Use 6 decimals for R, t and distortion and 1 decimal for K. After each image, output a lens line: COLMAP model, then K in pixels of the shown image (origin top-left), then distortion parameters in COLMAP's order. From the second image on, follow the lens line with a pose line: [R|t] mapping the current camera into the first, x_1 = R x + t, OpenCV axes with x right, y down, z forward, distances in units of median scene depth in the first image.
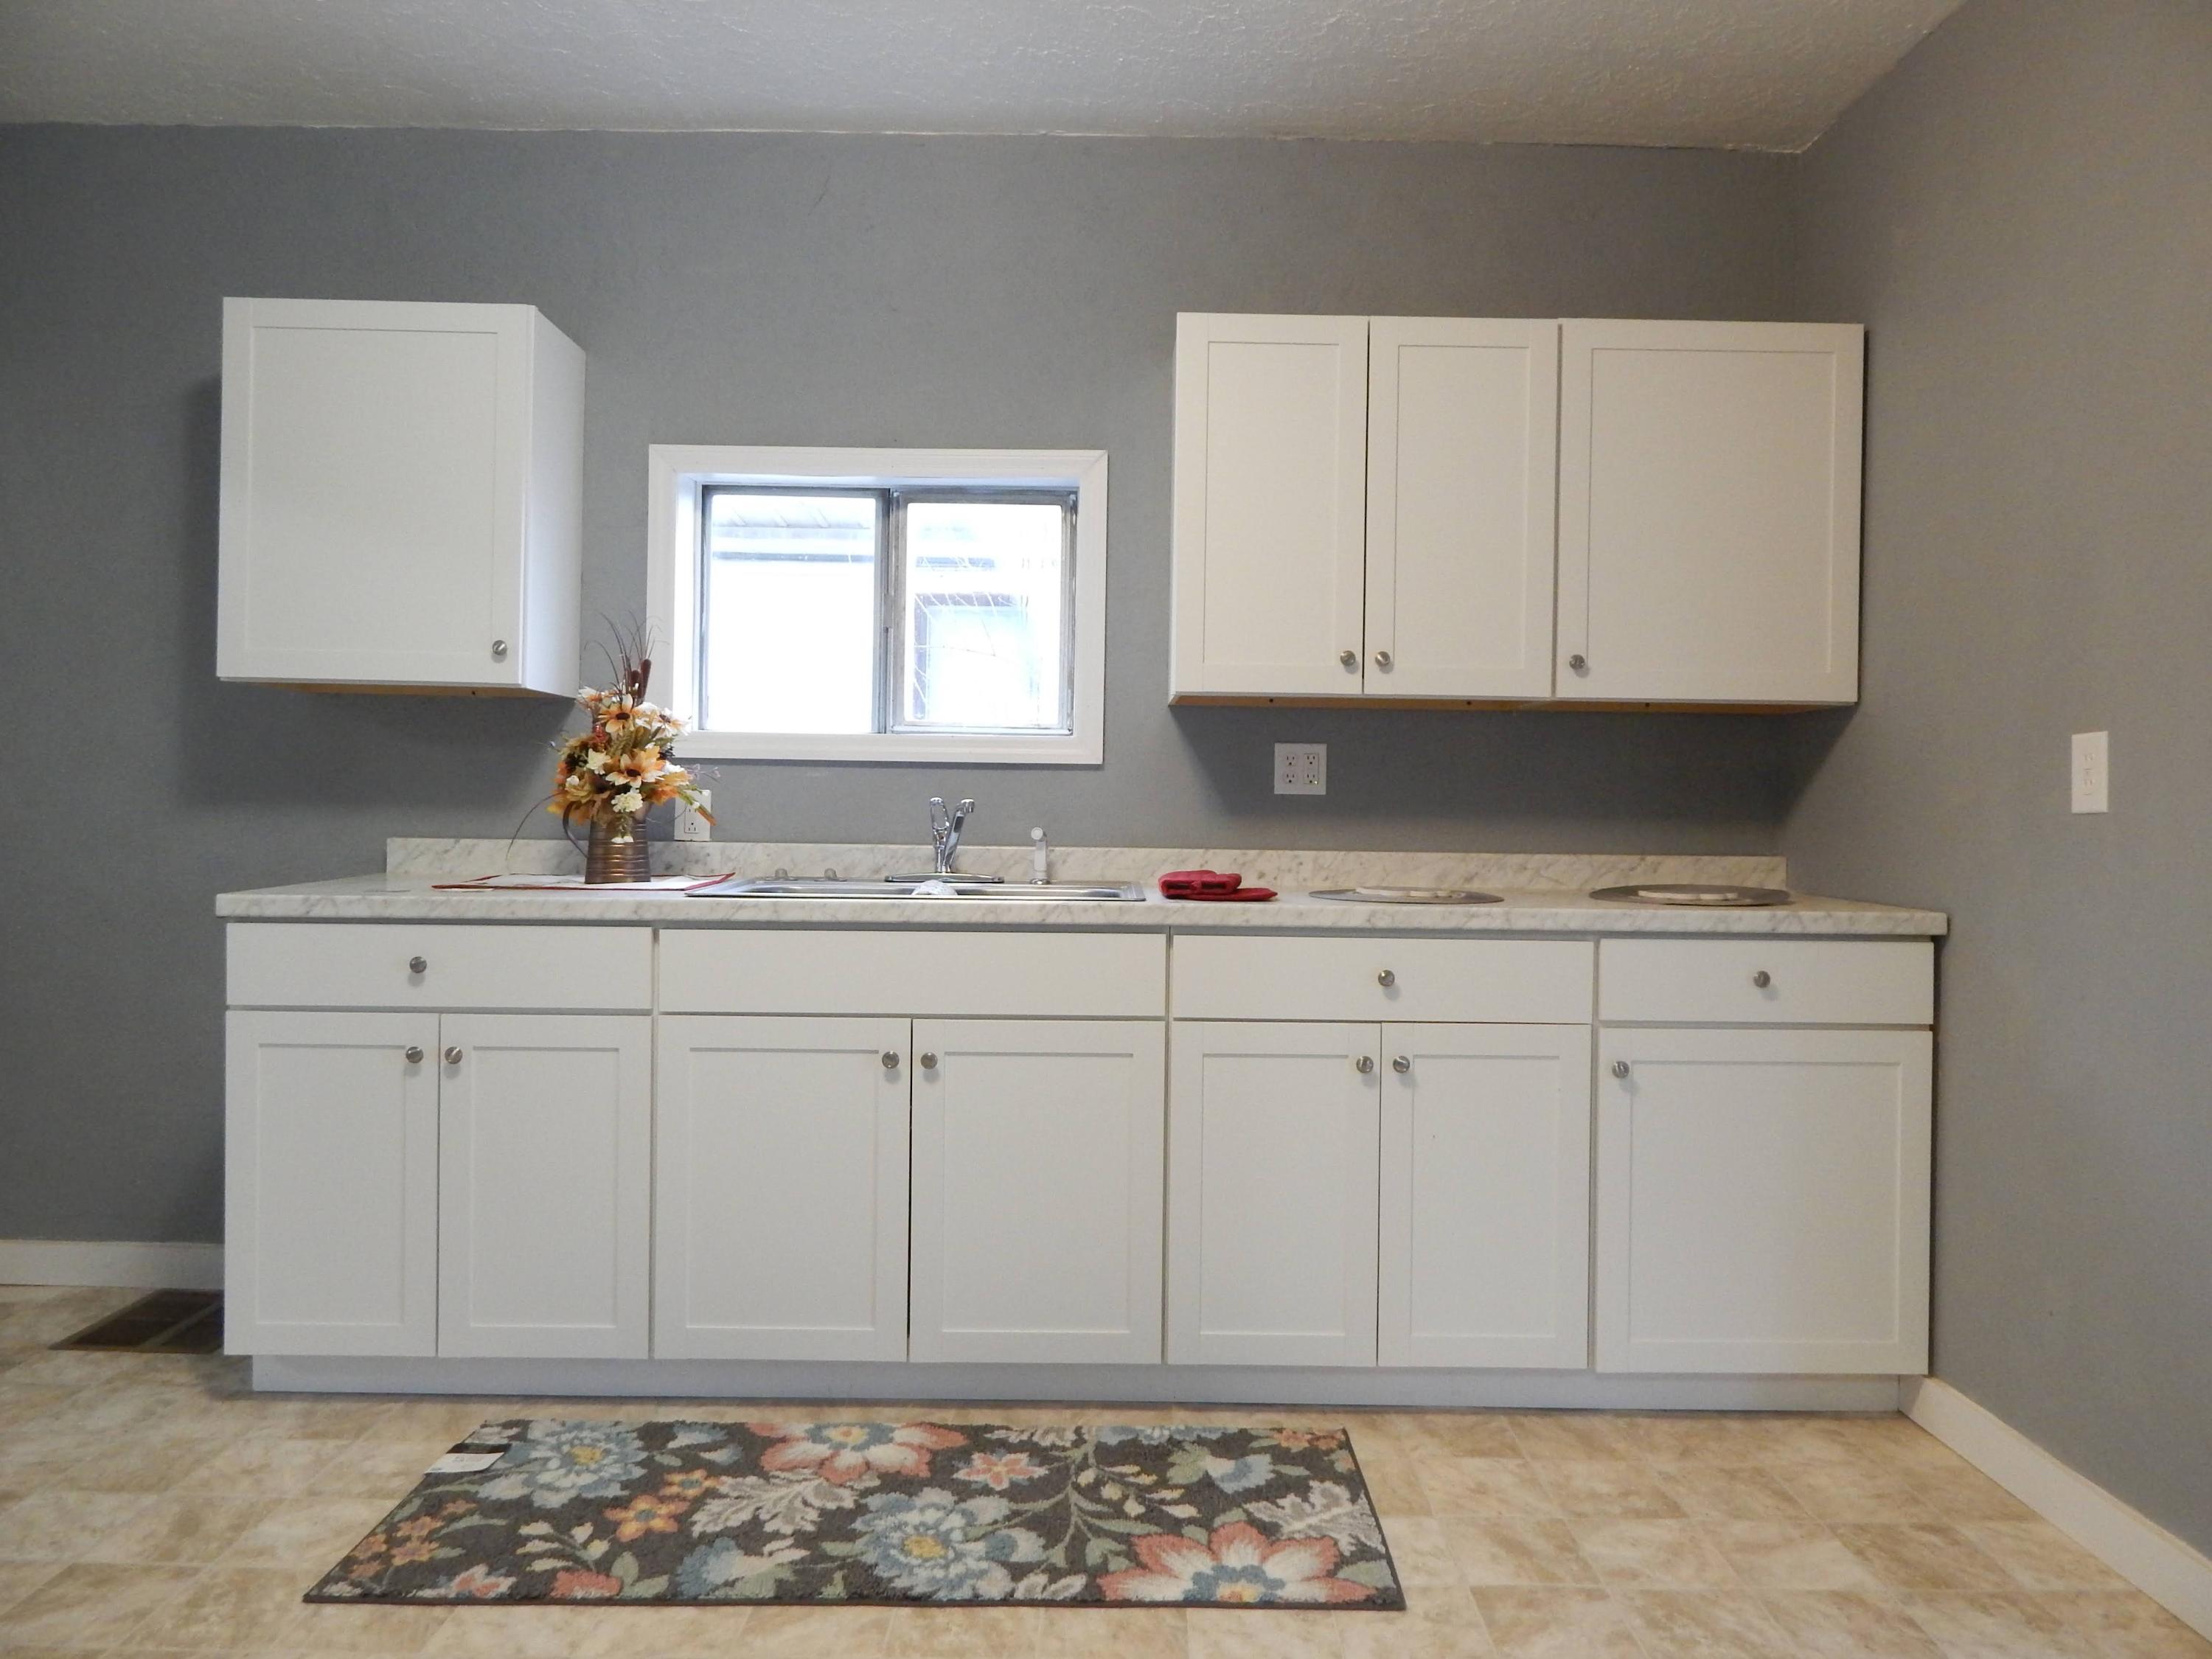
lens RADIAL K [[1444.1, 0, 1106.4], [0, 1444.1, 833.1], [0, 0, 1]] dist [-0.004989, 0.000395]
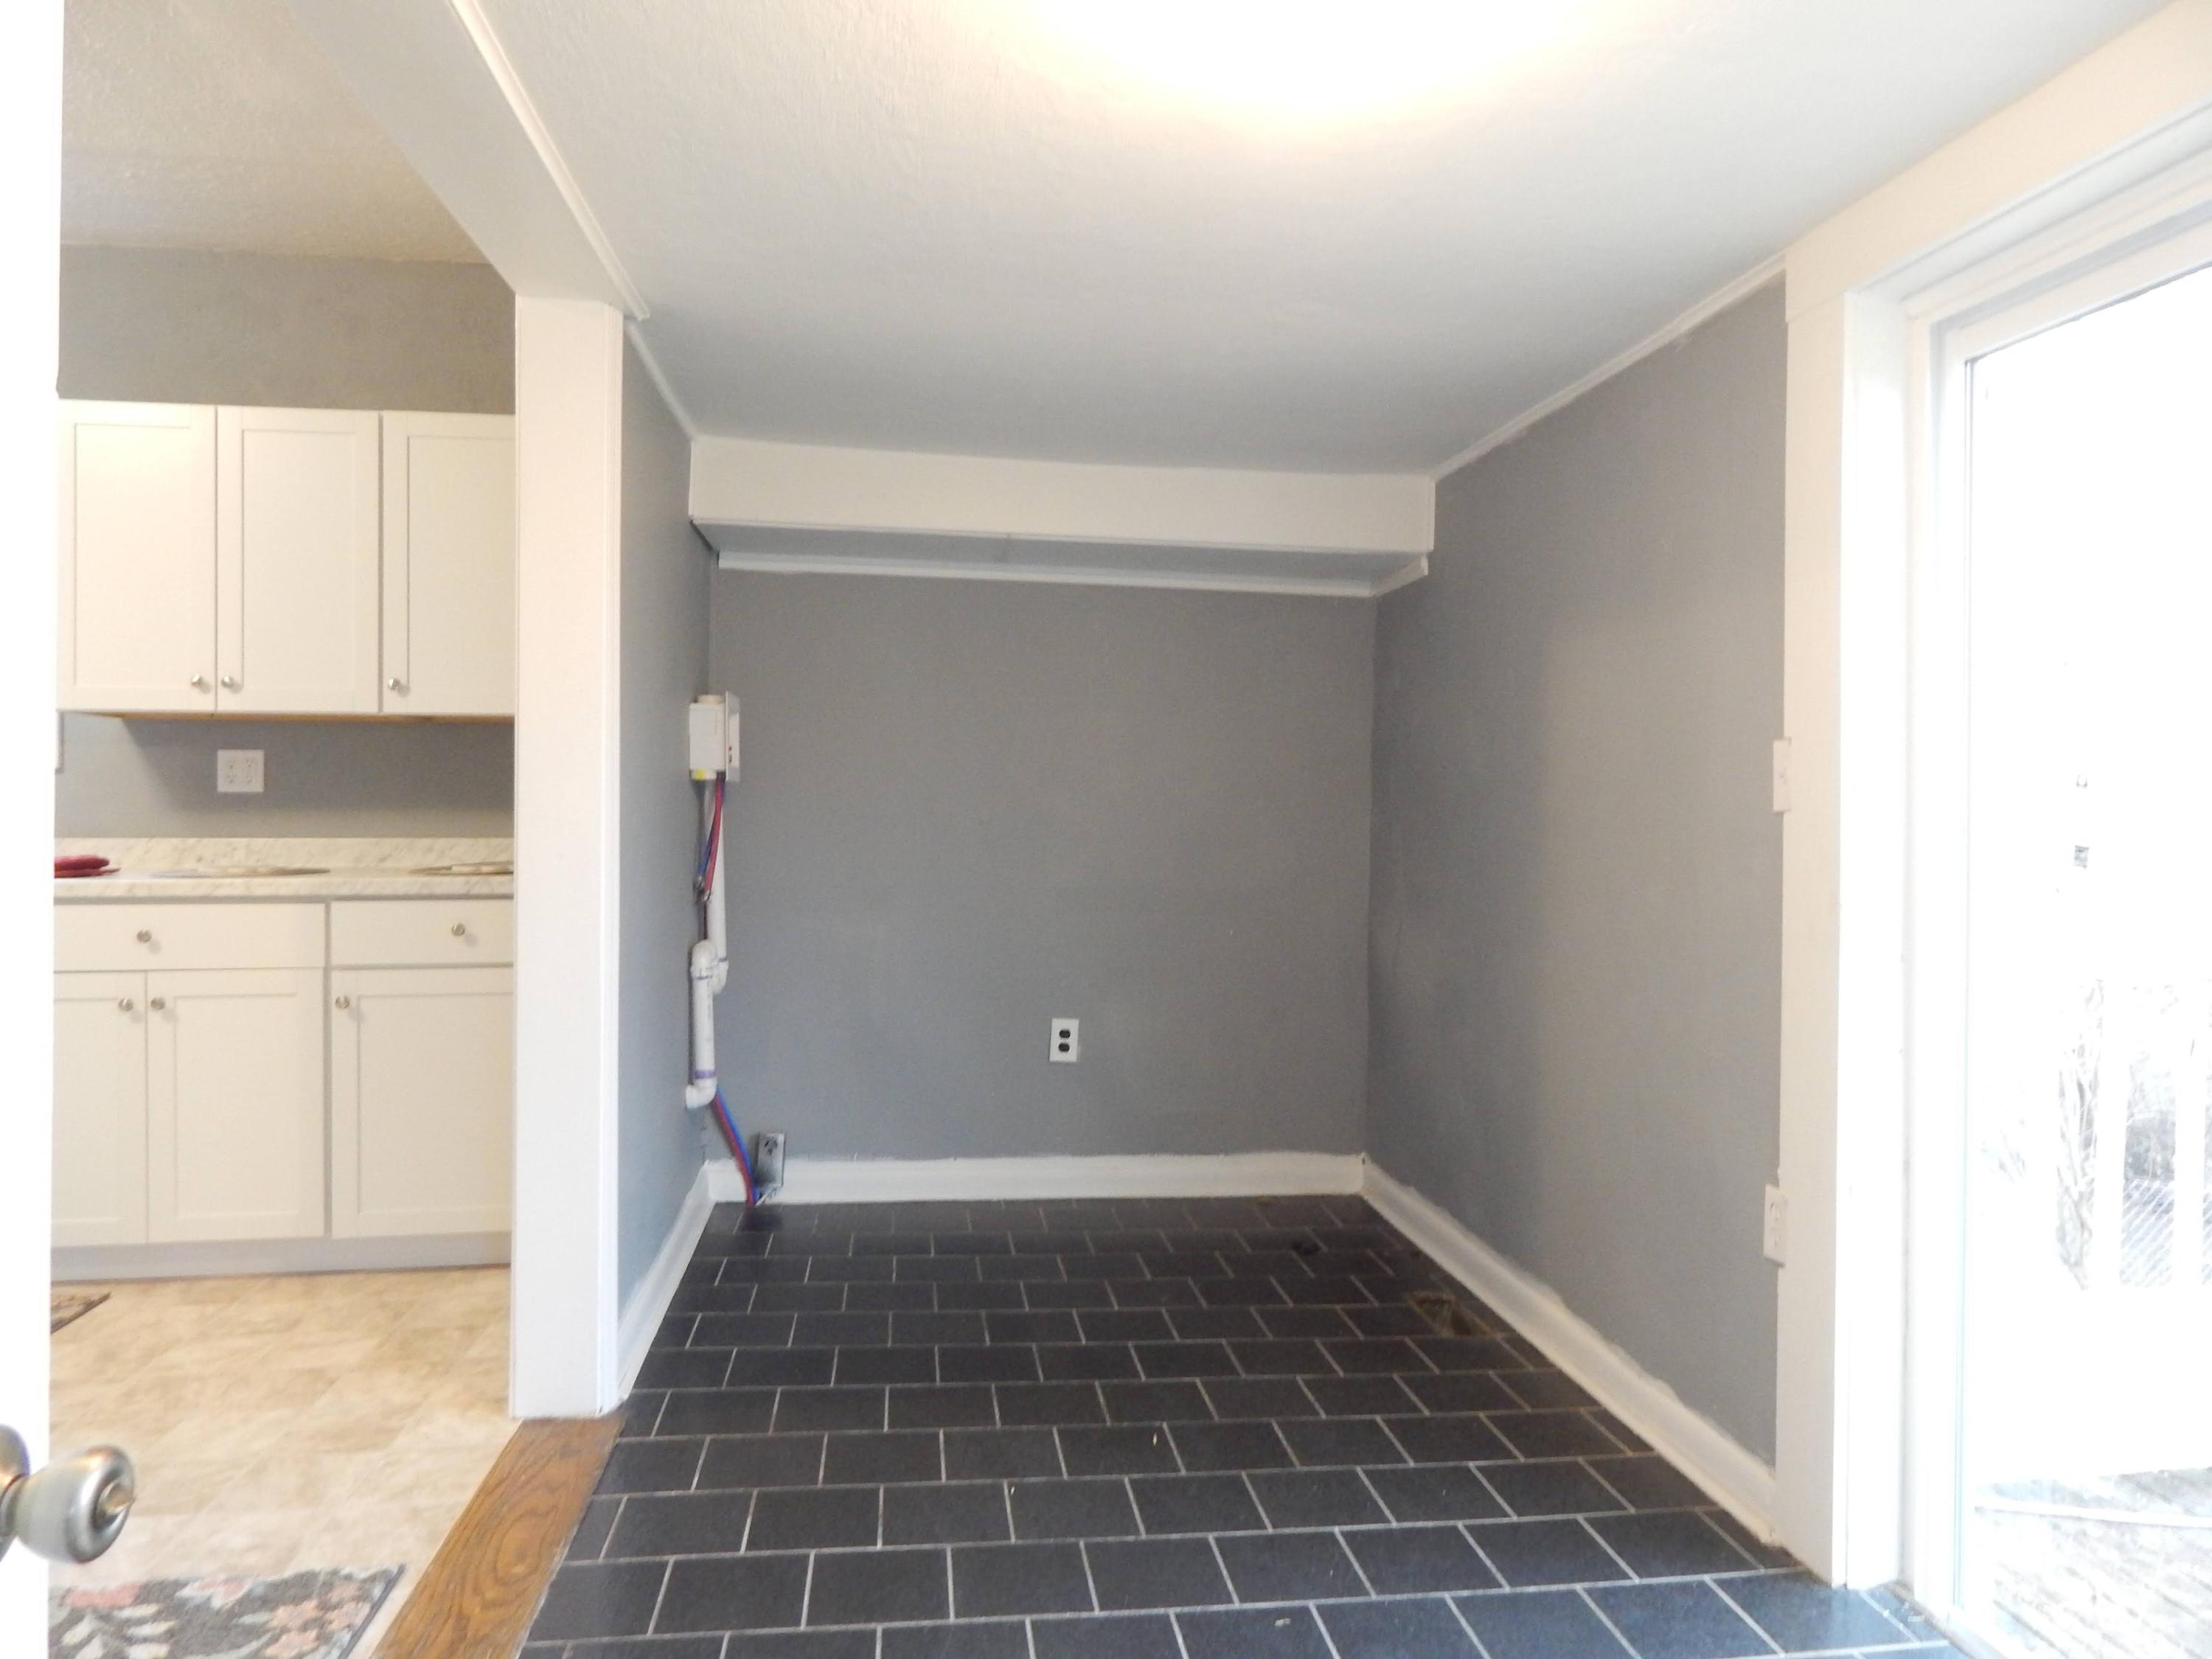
lens RADIAL K [[1444.1, 0, 1104.9], [0, 1444.1, 820.6], [0, 0, 1]] dist [-0.004989, 0.000395]
pose [[0.988959, -0.013248, 0.147596, 0.829296], [0.014426, 0.999872, -0.006915, 0.019781], [-0.147486, 0.008968, 0.989024, -0.372087]]
